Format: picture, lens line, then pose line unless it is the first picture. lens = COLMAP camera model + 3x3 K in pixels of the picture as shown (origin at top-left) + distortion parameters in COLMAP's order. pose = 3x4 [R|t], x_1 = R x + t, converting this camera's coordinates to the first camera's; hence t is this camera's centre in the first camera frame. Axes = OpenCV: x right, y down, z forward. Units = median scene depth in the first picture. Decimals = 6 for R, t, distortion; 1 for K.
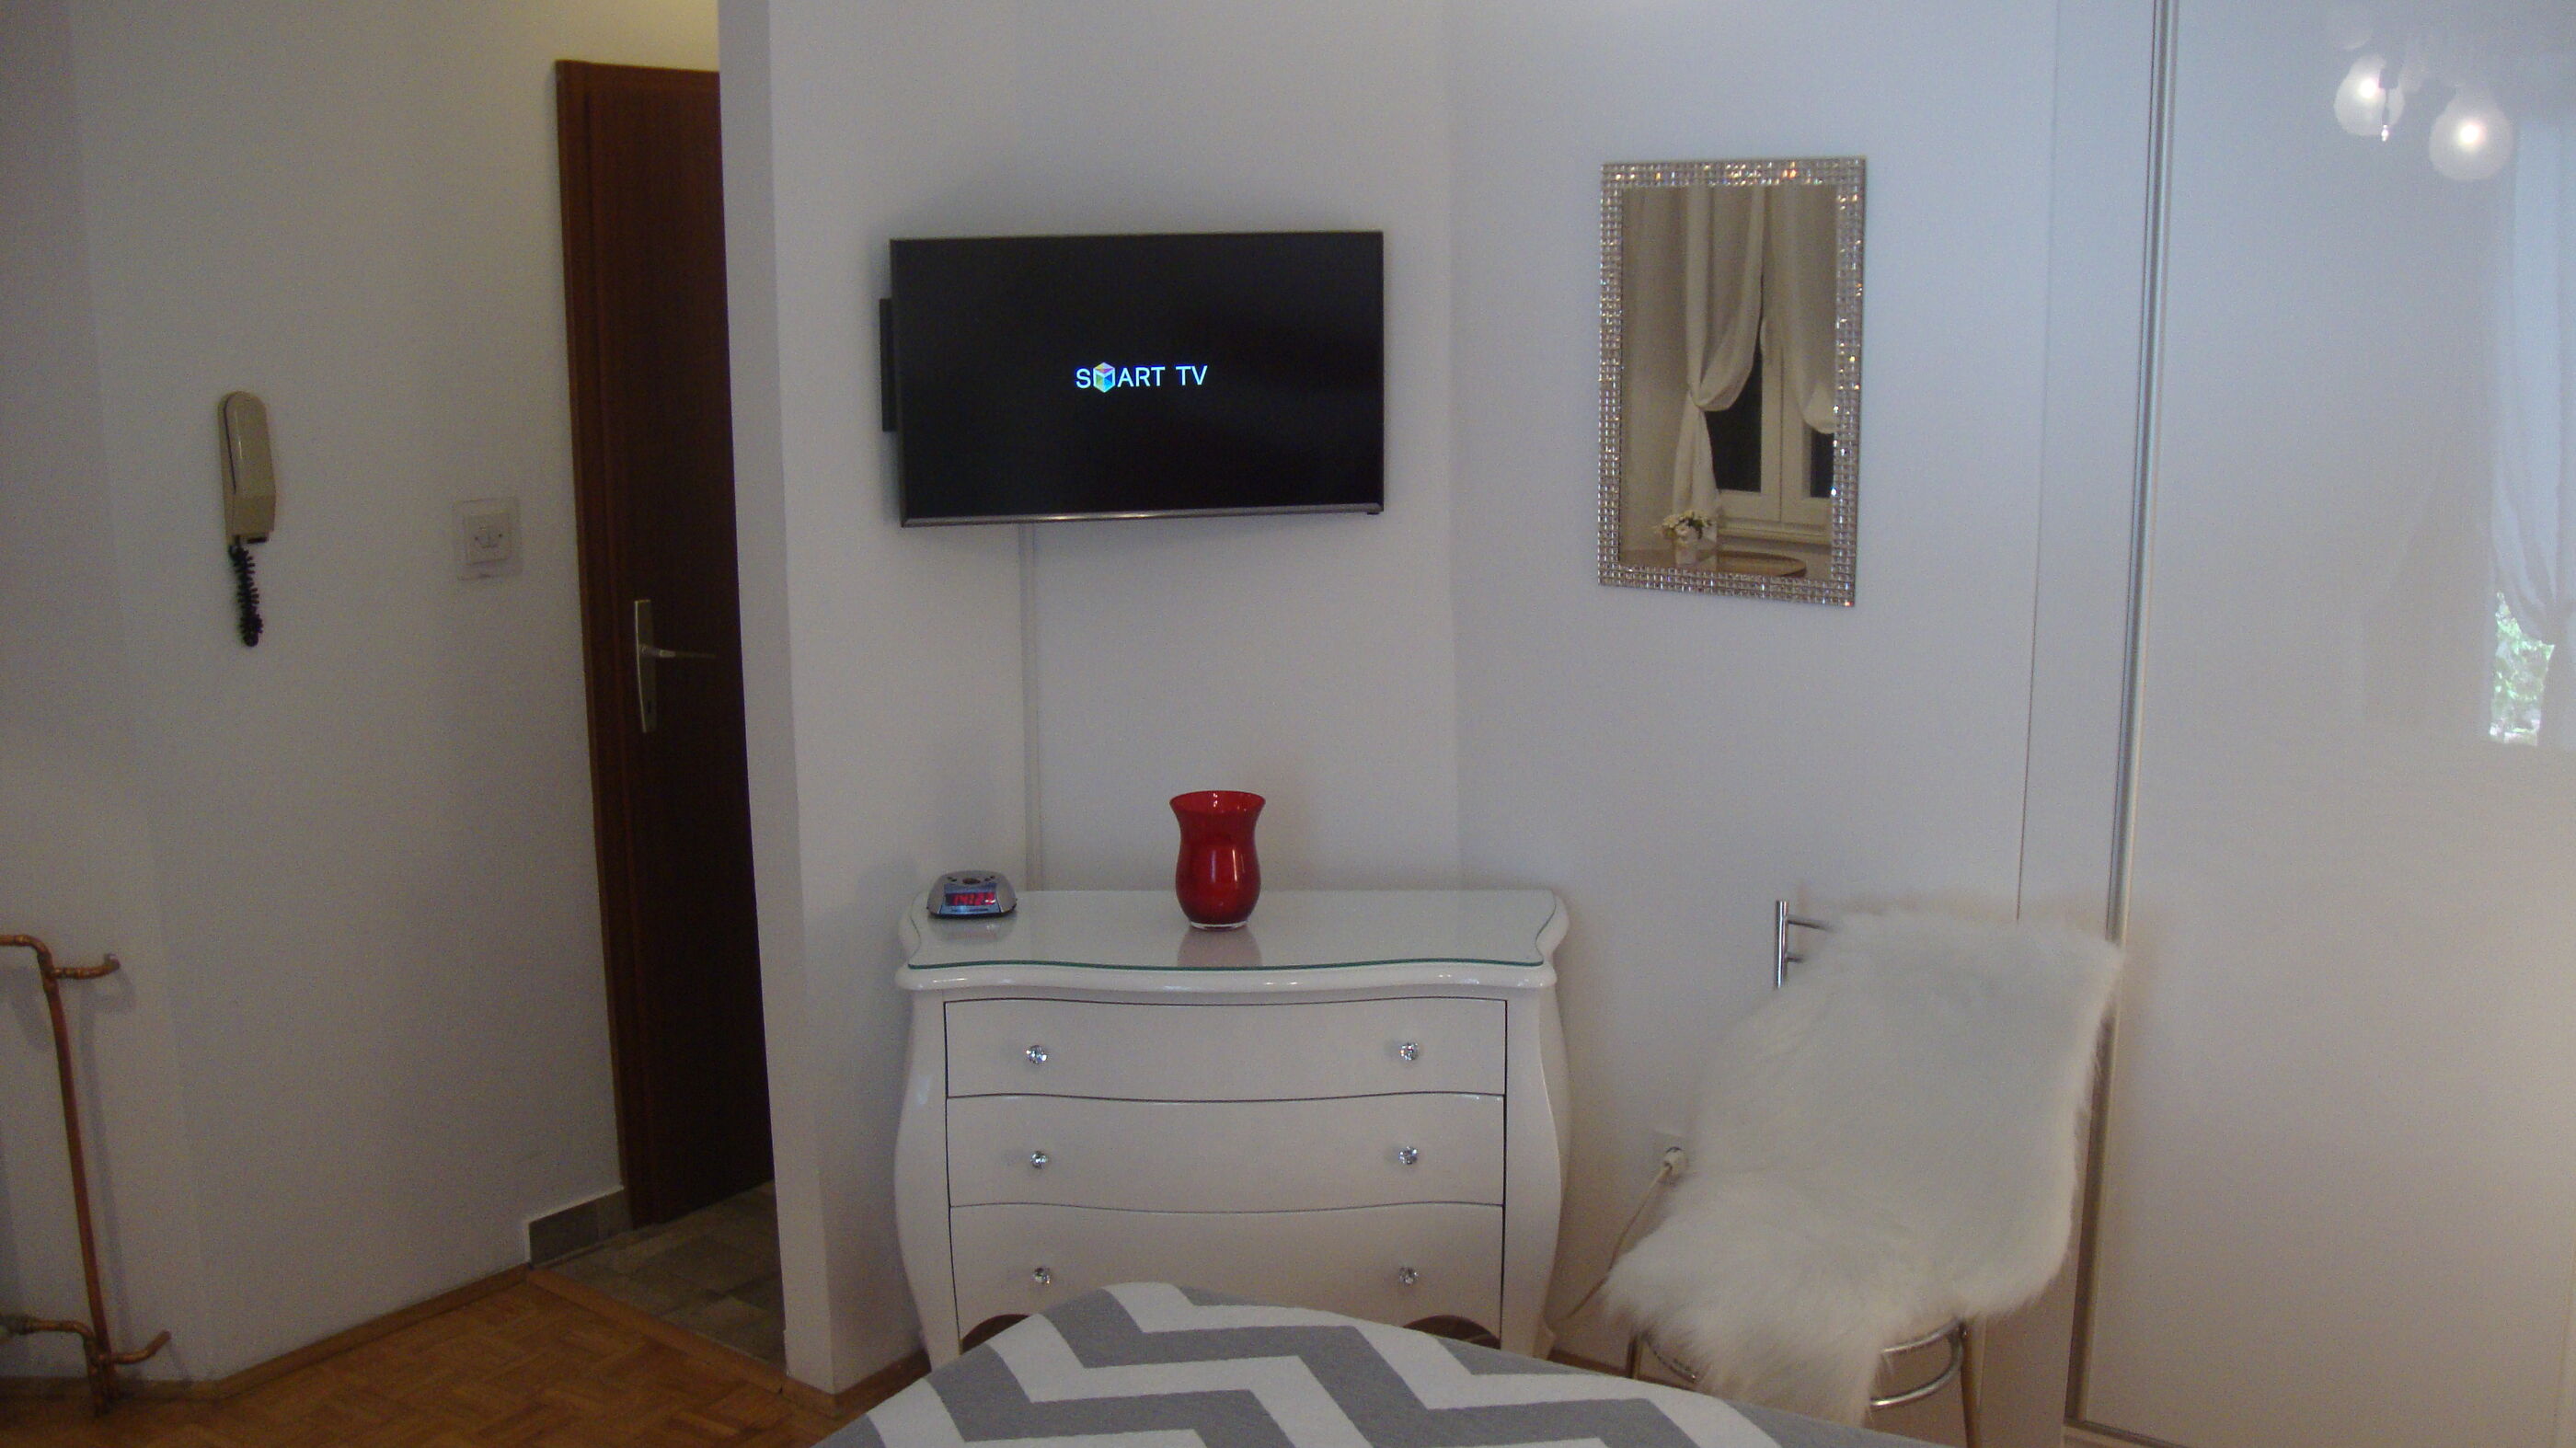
lens RADIAL K [[2281.5, 0, 1288.0], [0, 2281.5, 724.0], [0, 0, 1]] dist [-0.231837, 0.245920]
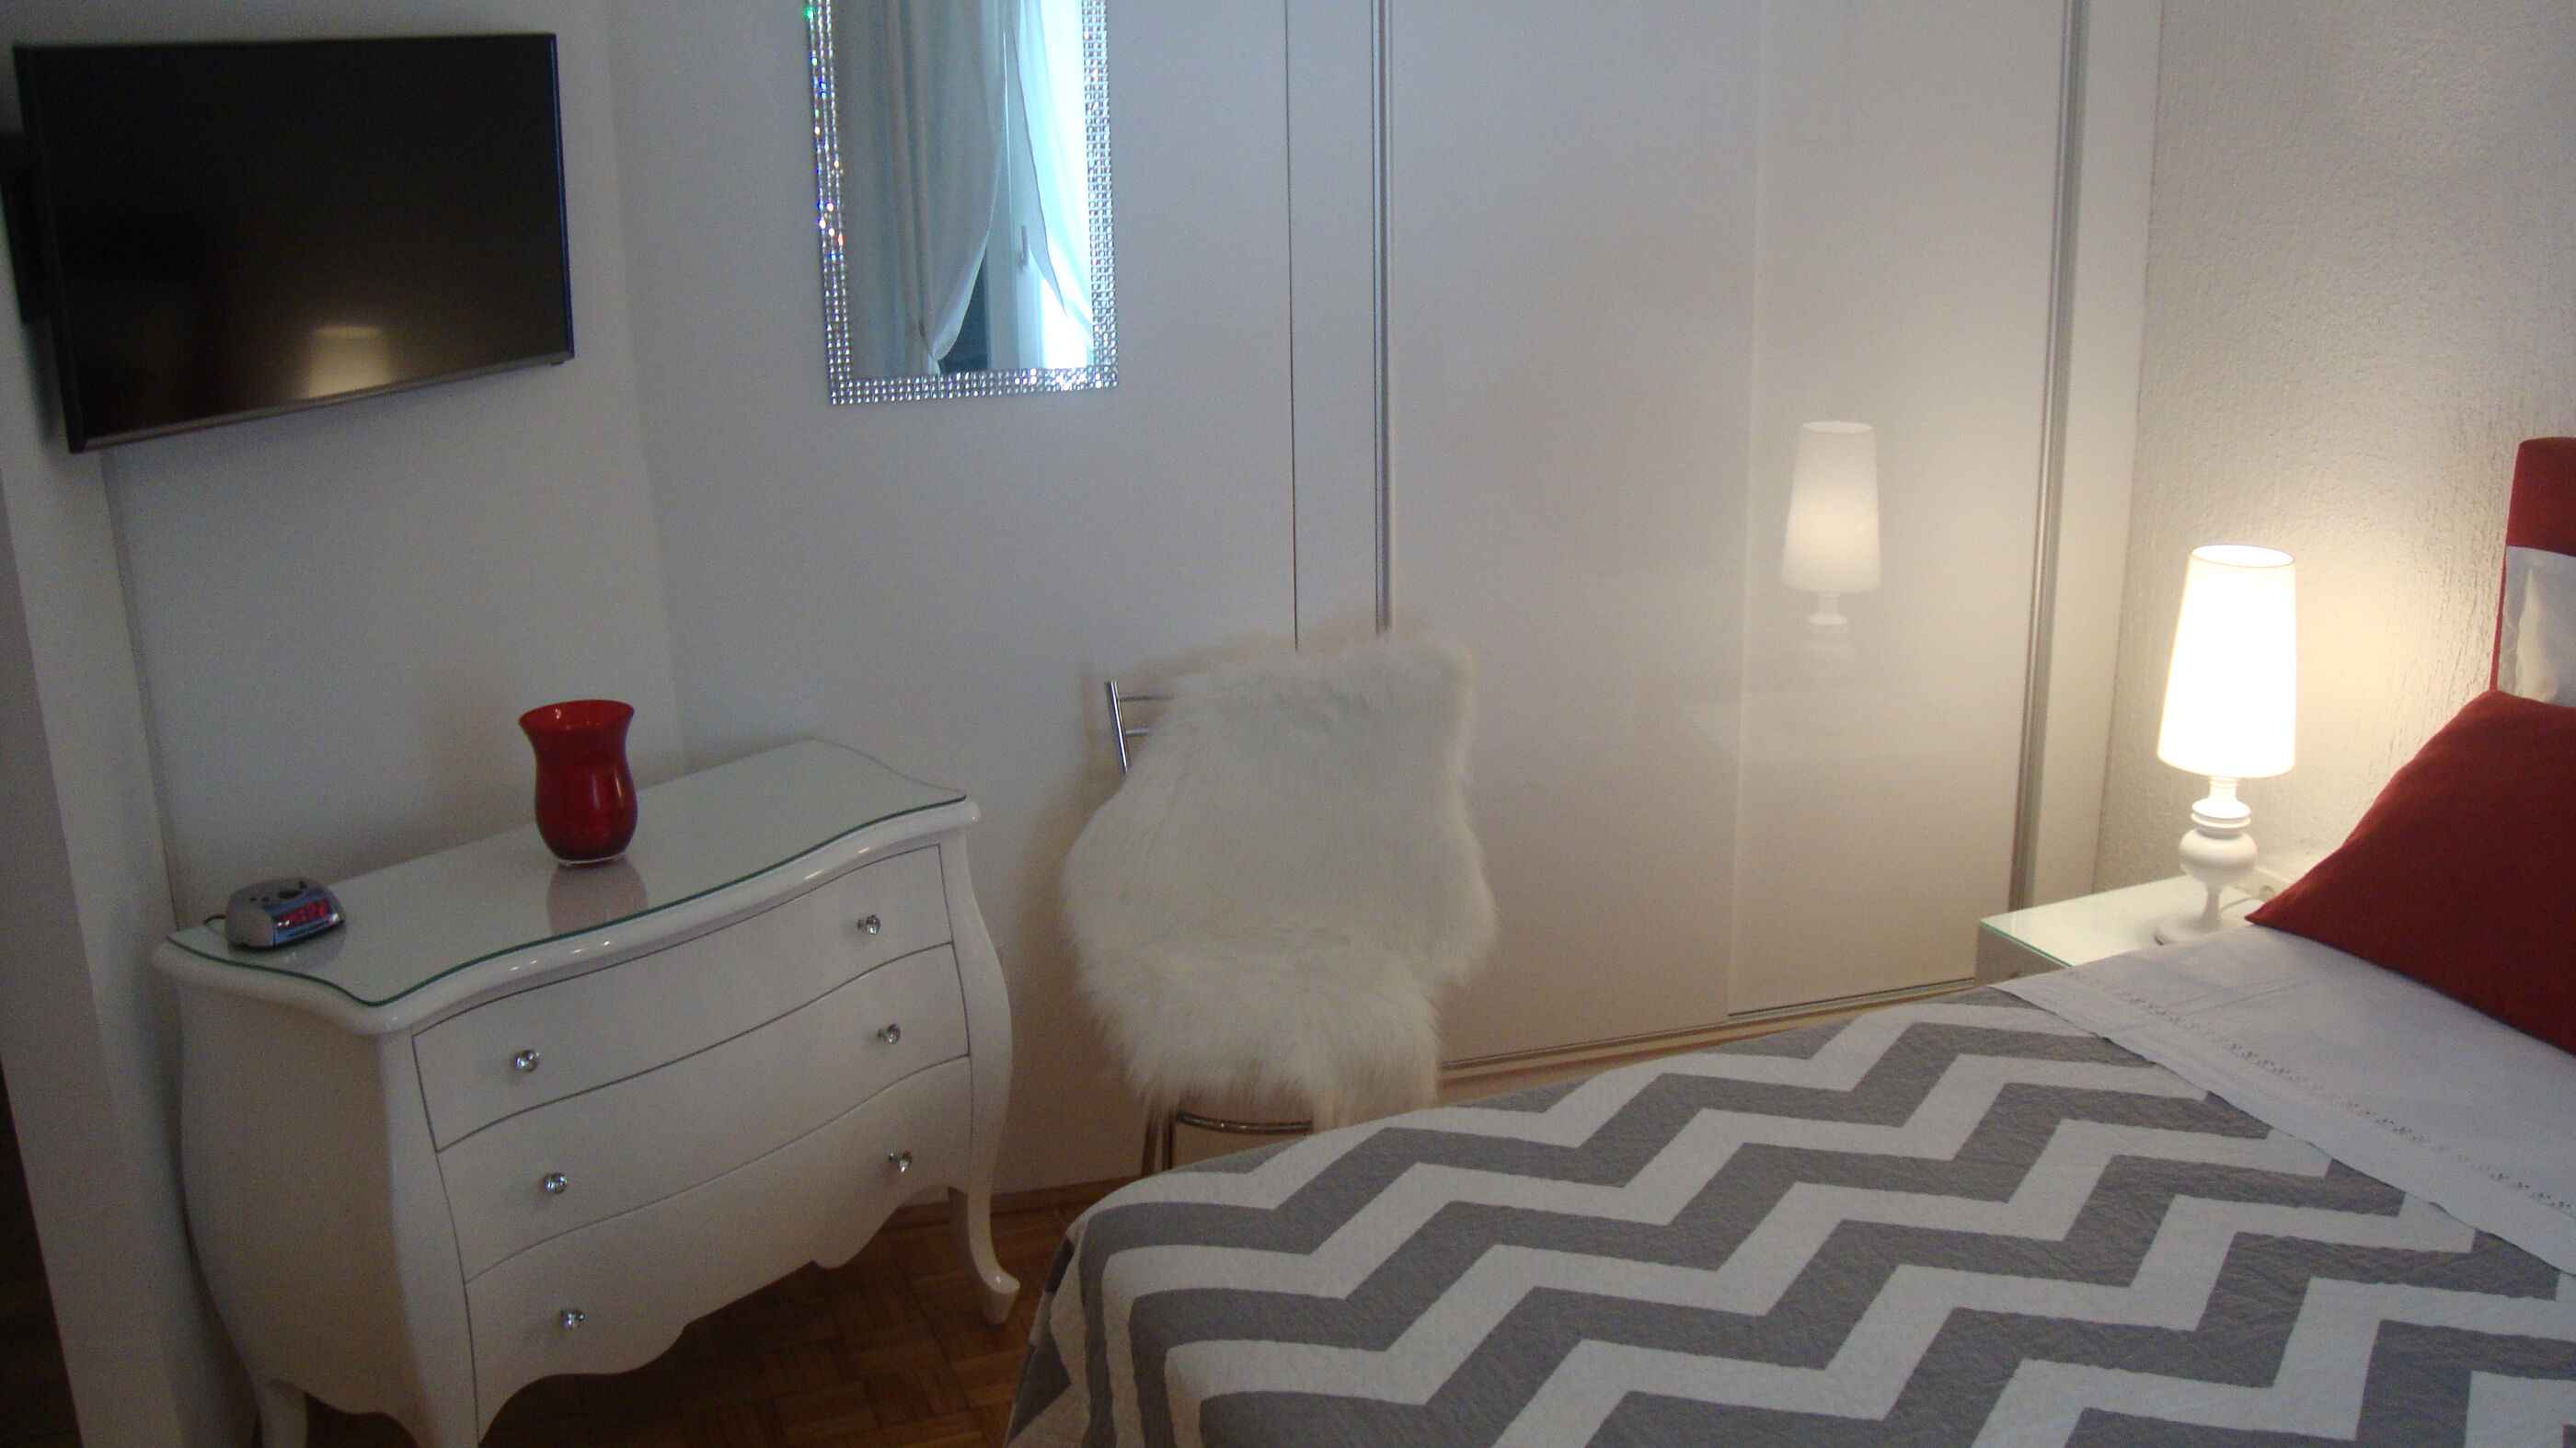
lens RADIAL K [[2281.5, 0, 1288.0], [0, 2281.5, 724.0], [0, 0, 1]] dist [-0.231837, 0.245920]
pose [[0.639900, -0.223886, 0.735121, -0.462814], [0.177746, 0.973799, 0.141854, -0.032080], [-0.747619, 0.039892, 0.662928, 0.259301]]
